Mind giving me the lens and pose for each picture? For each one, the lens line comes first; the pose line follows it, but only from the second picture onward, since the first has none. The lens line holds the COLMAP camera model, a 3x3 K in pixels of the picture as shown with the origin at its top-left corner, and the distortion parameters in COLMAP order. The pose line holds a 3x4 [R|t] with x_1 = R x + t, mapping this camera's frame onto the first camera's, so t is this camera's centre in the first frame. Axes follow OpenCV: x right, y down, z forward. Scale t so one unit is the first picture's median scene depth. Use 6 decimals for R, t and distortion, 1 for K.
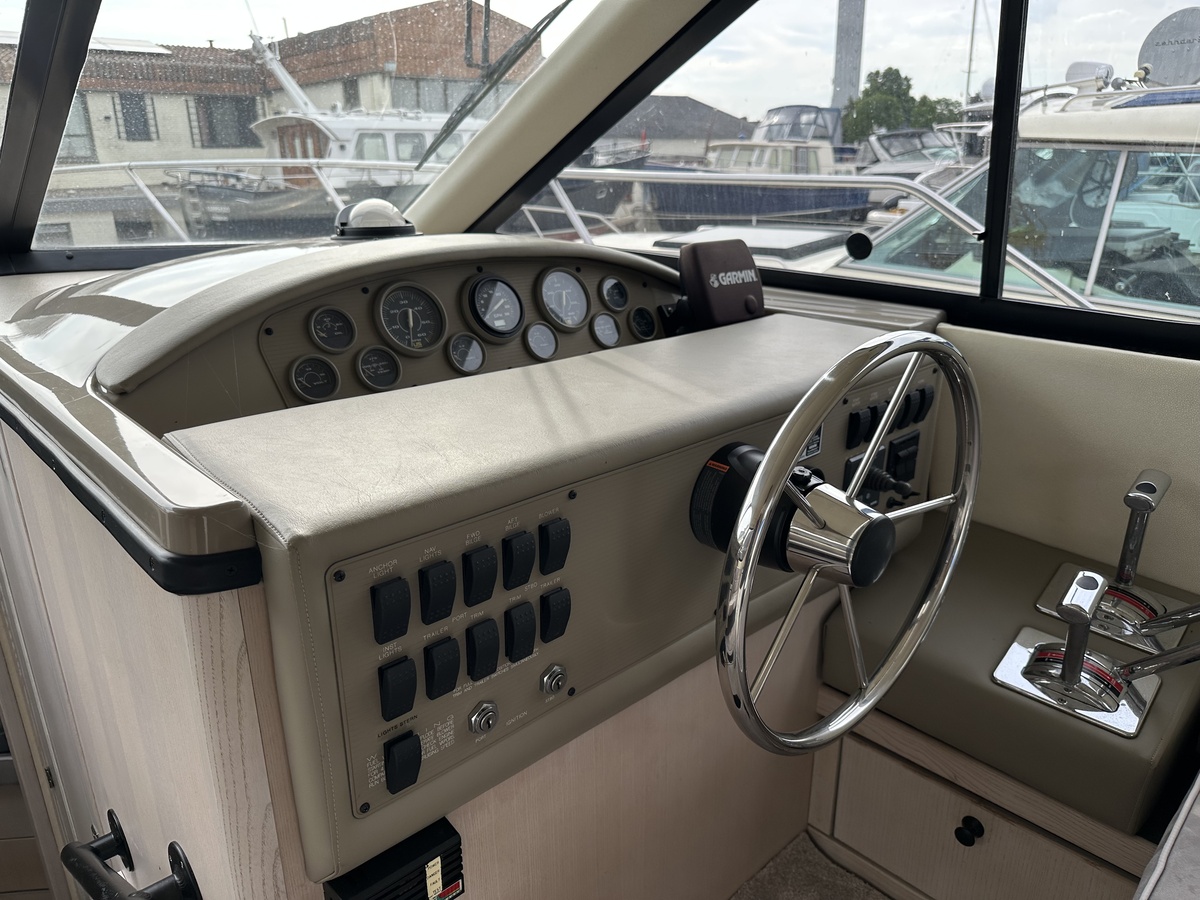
lens RADIAL K [[849.5, 0, 598.3], [0, 849.5, 452.2], [0, 0, 1]] dist [0.031421, -0.057046]
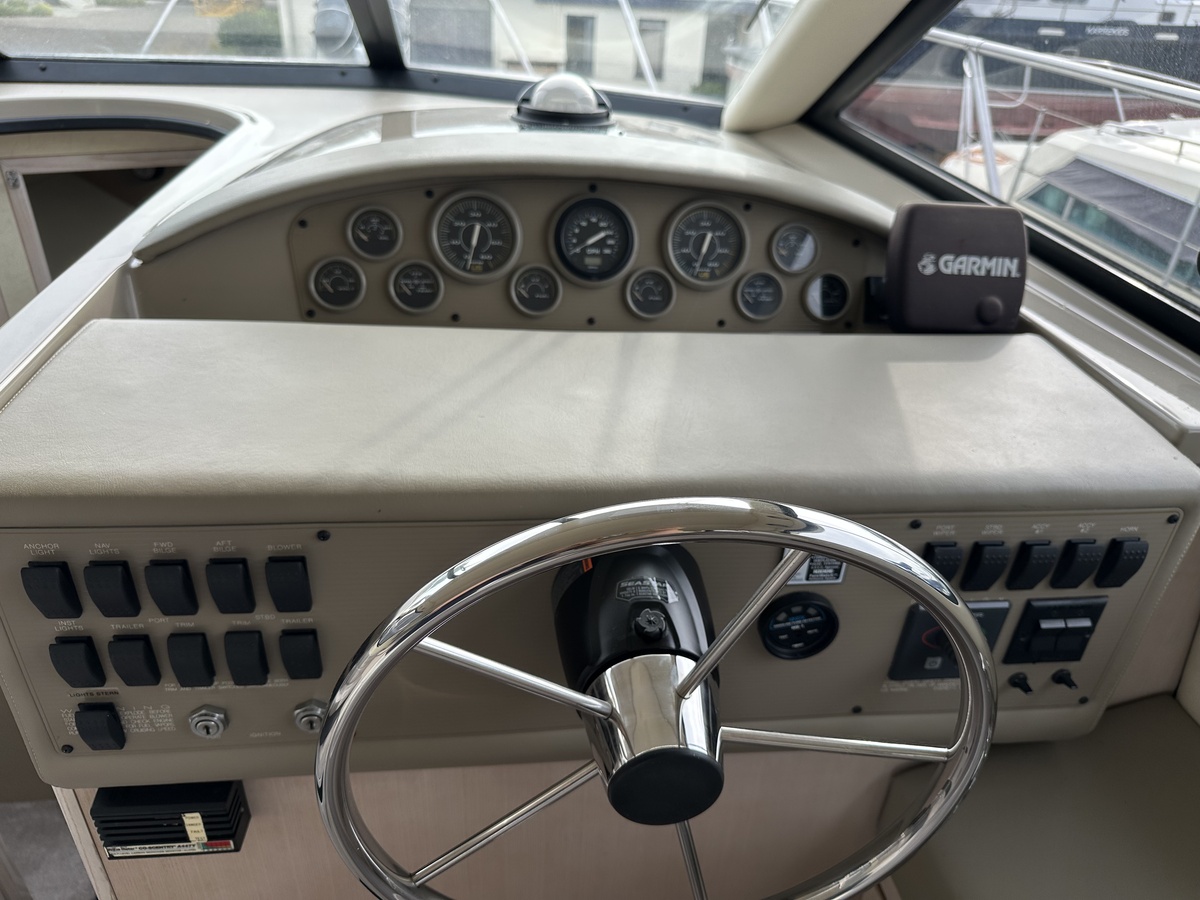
lens RADIAL K [[849.5, 0, 603.8], [0, 849.5, 454.9], [0, 0, 1]] dist [0.031421, -0.057046]
pose [[0.802760, 0.347361, -0.484682, 0.398280], [-0.252795, 0.934403, 0.250971, -0.210839], [0.540066, -0.078945, 0.837912, 0.354134]]
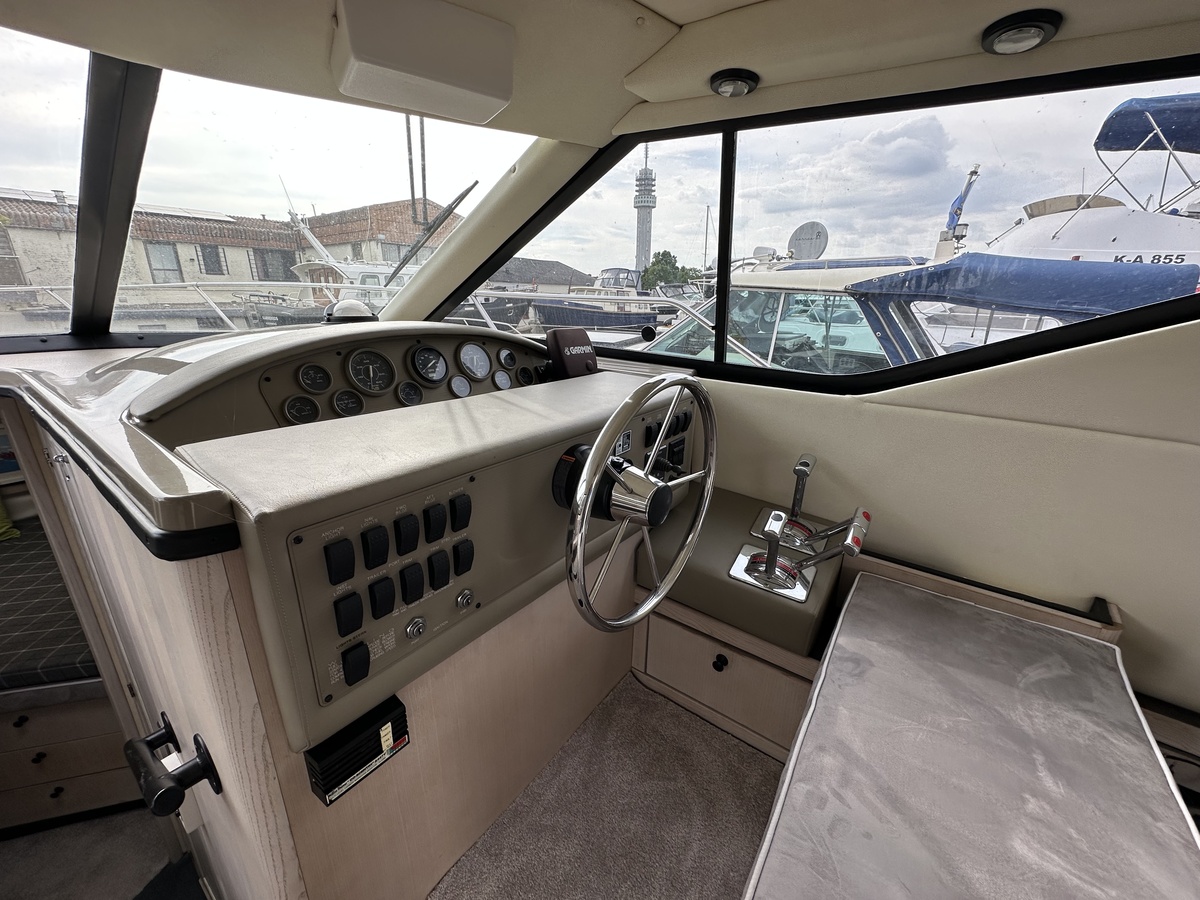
lens RADIAL K [[477.6, 0, 598.9], [0, 477.6, 450.3], [0, 0, 1]] dist [-0.006936, 0.000963]
pose [[0.983959, -0.030170, 0.175826, 0.033485], [0.033424, 0.999320, -0.015575, 0.014743], [-0.175237, 0.021202, 0.984298, 0.074701]]
